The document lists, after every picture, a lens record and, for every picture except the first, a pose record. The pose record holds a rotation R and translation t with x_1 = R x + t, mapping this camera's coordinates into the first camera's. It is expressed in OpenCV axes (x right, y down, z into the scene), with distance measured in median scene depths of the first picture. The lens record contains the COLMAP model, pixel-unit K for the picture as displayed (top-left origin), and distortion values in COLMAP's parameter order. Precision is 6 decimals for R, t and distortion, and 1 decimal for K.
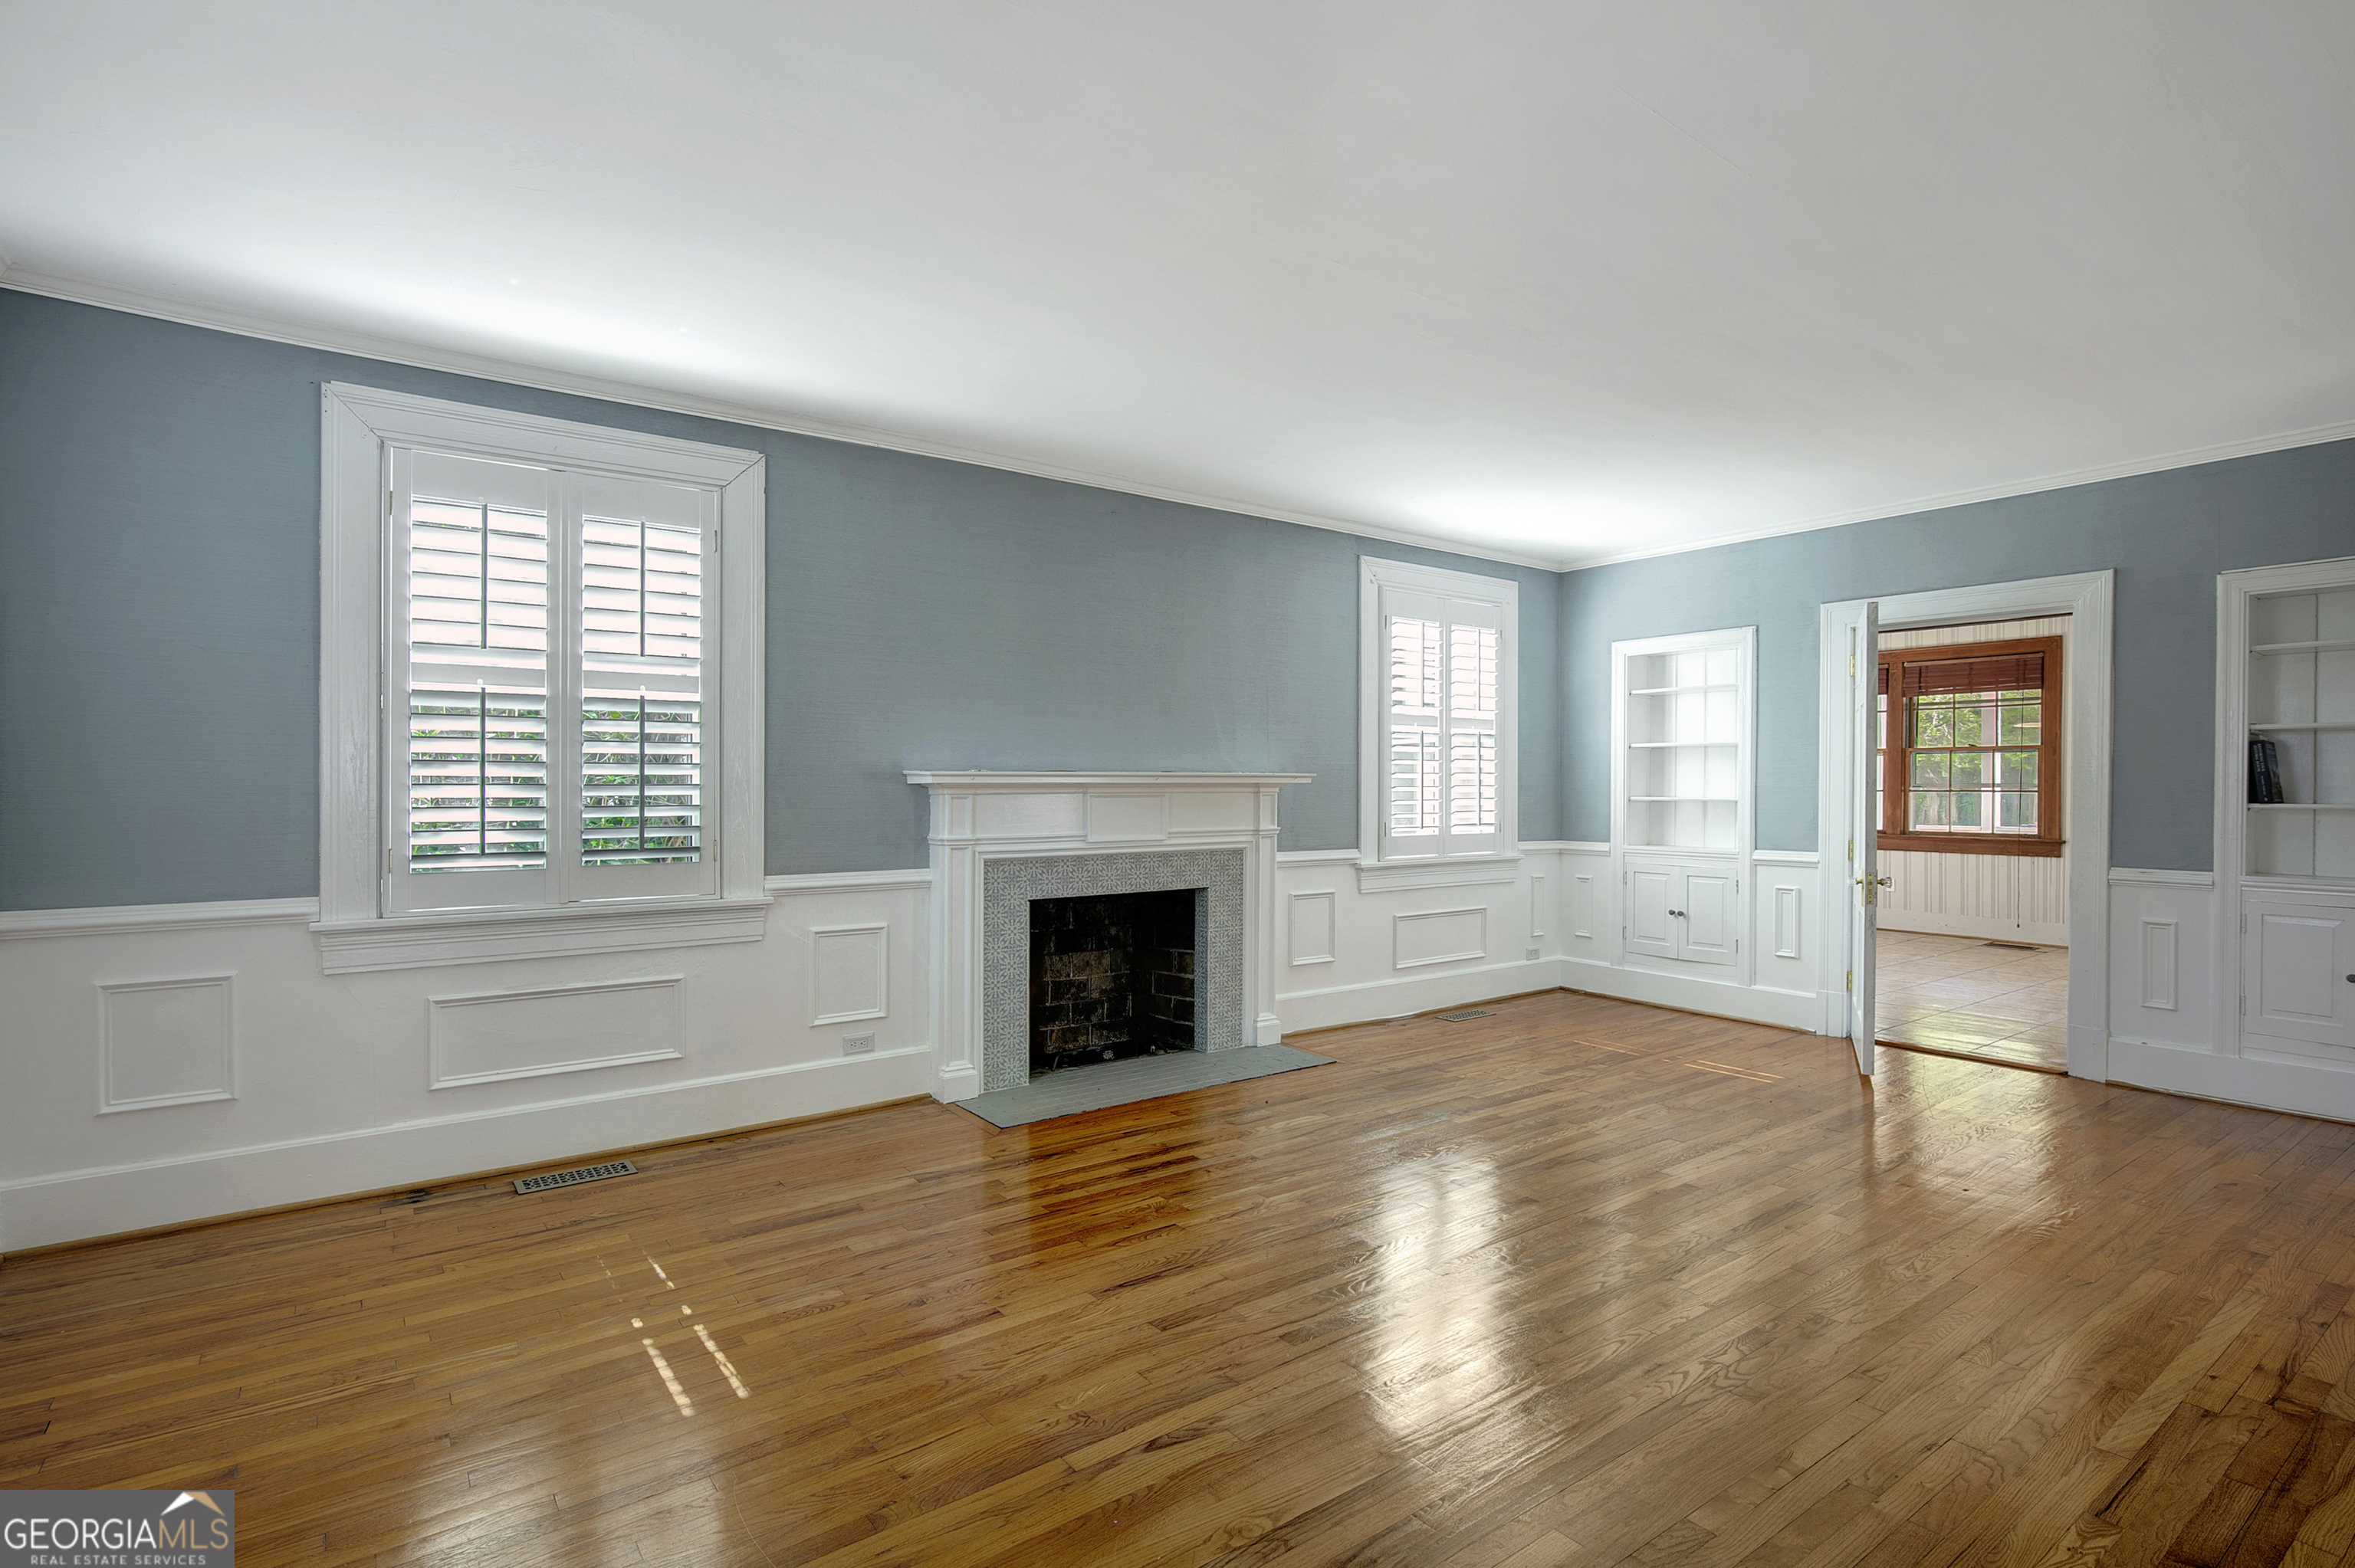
lens RADIAL K [[1120.7, 0, 1188.1], [0, 1120.7, 808.2], [0, 0, 1]] dist [-0.009920, 0.000861]
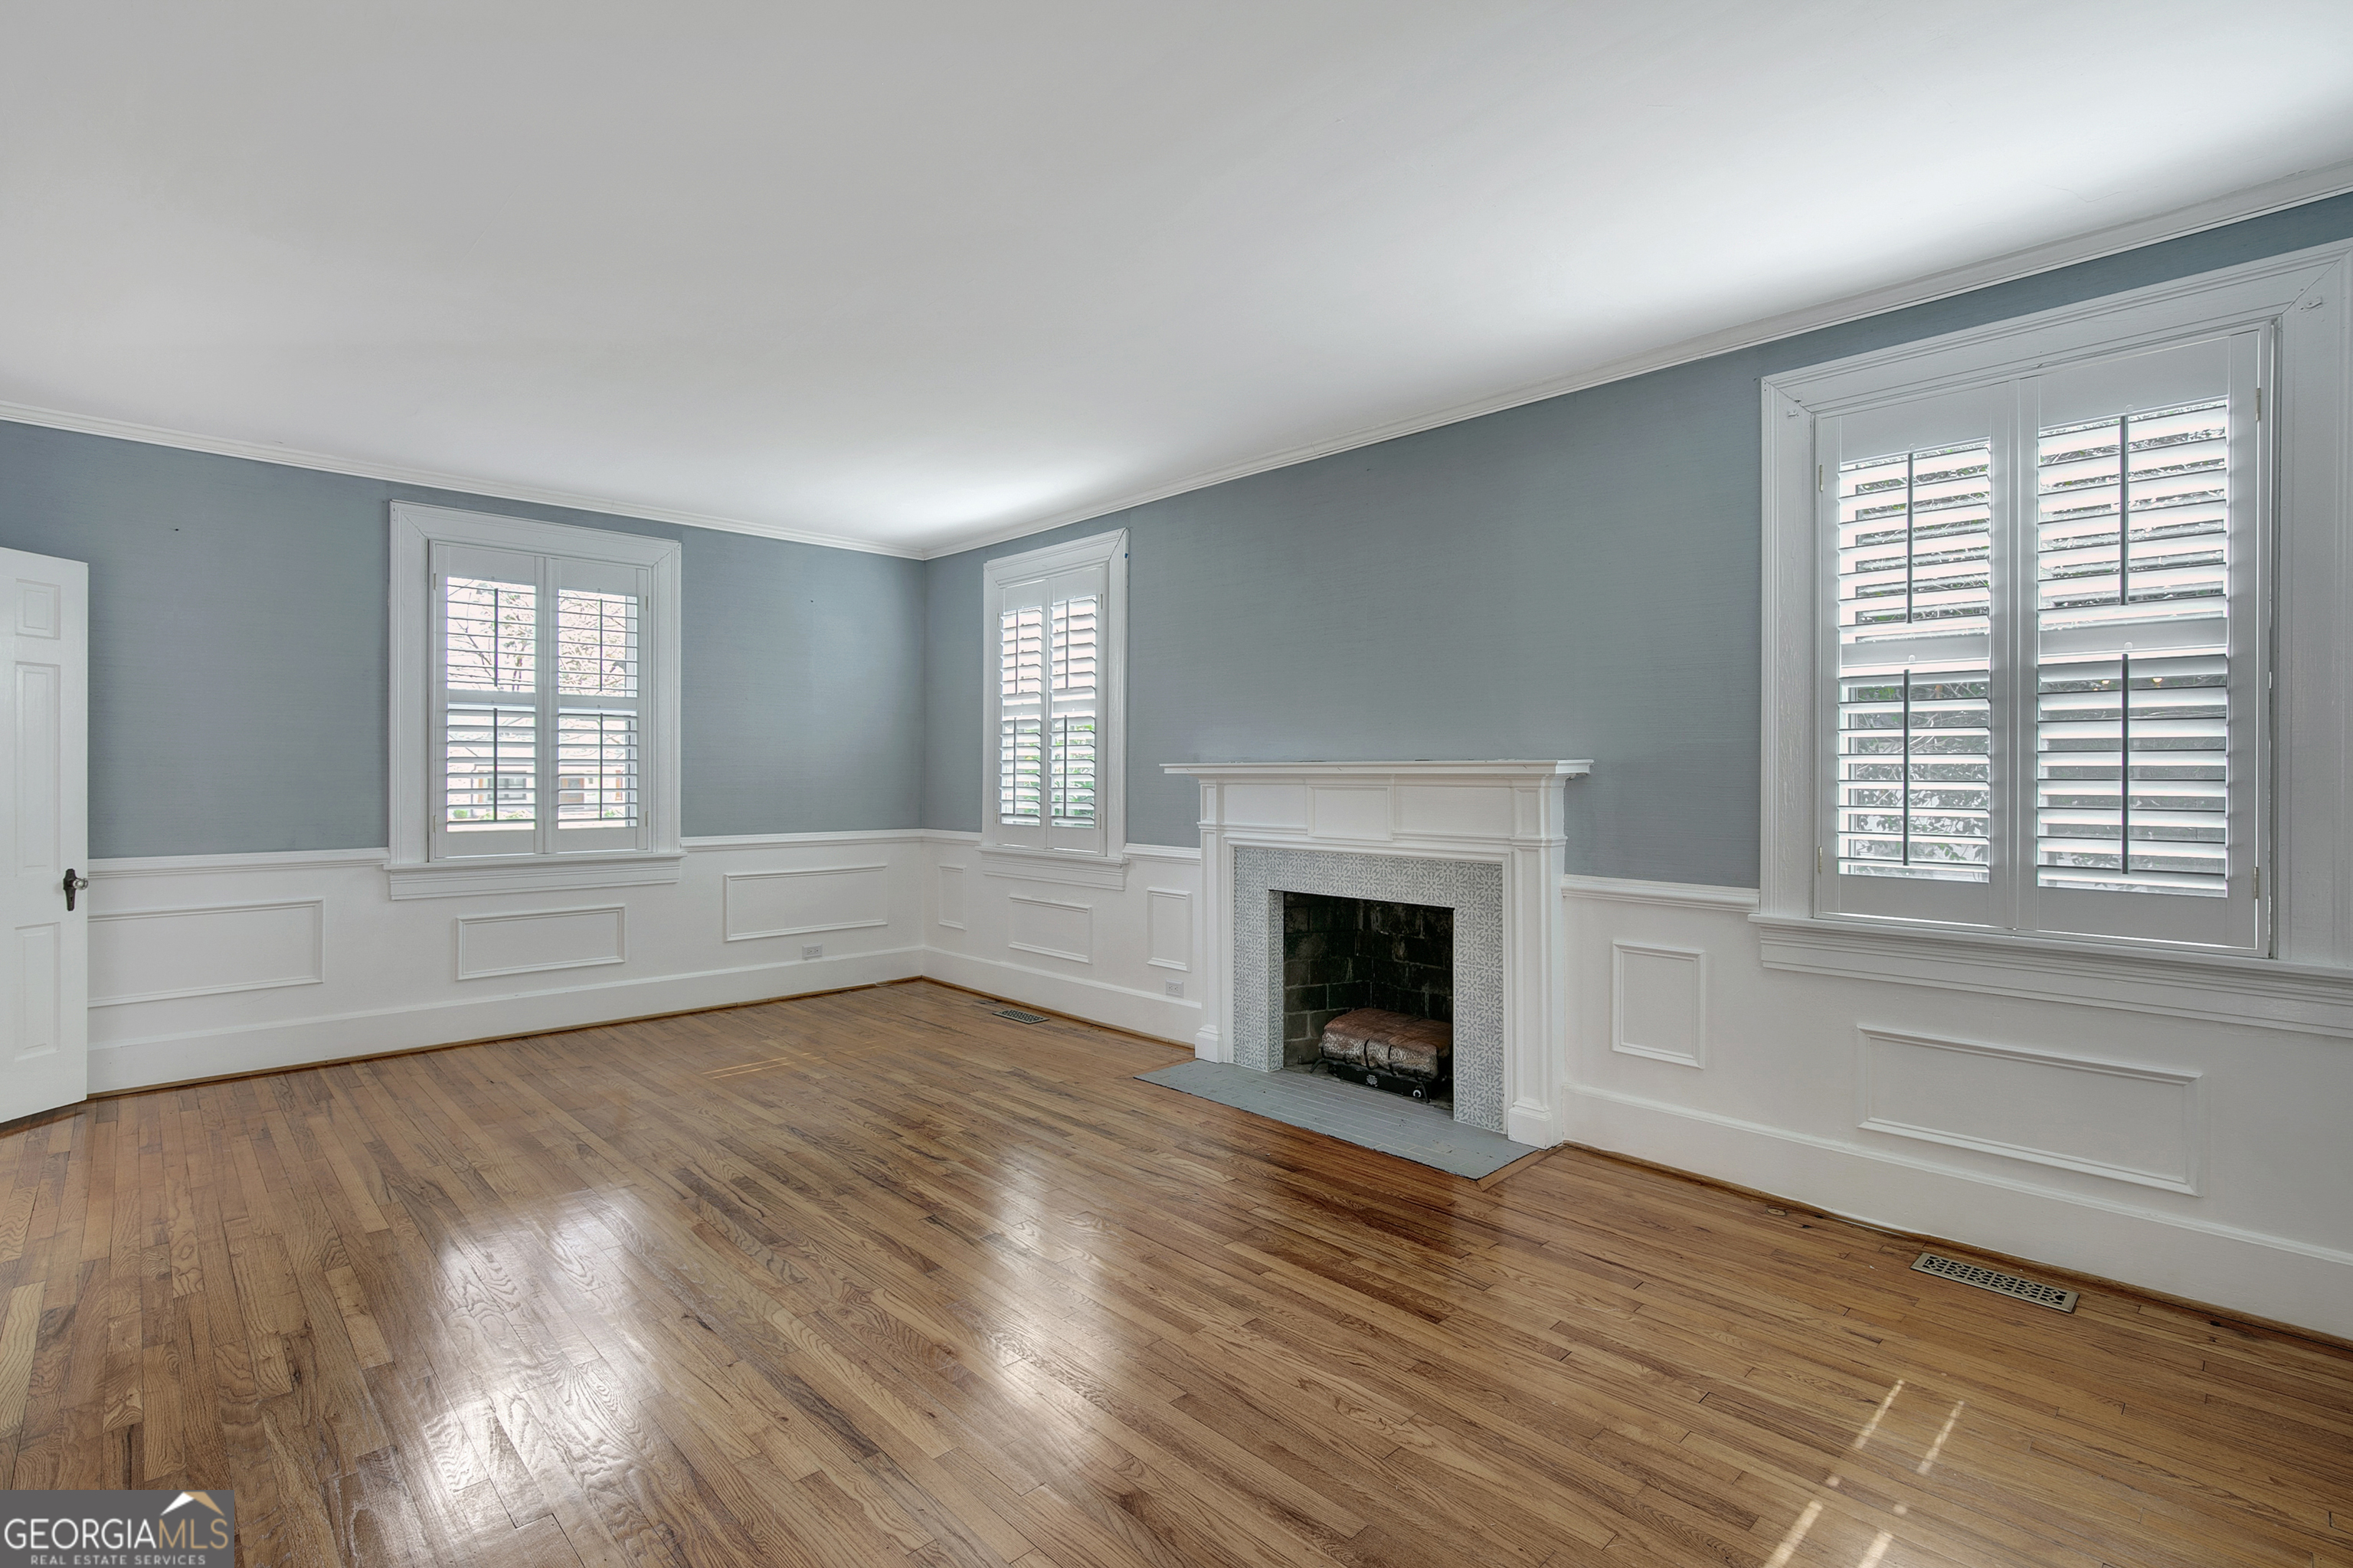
lens RADIAL K [[1160.7, 0, 1176.5], [0, 1160.7, 784.0], [0, 0, 1]] dist [0.002572, 0.000417]
pose [[0.109169, 0.012234, -0.993948, 0.930085], [-0.016845, 0.999803, 0.010456, -0.023857], [0.993880, 0.015602, 0.109354, 0.837269]]
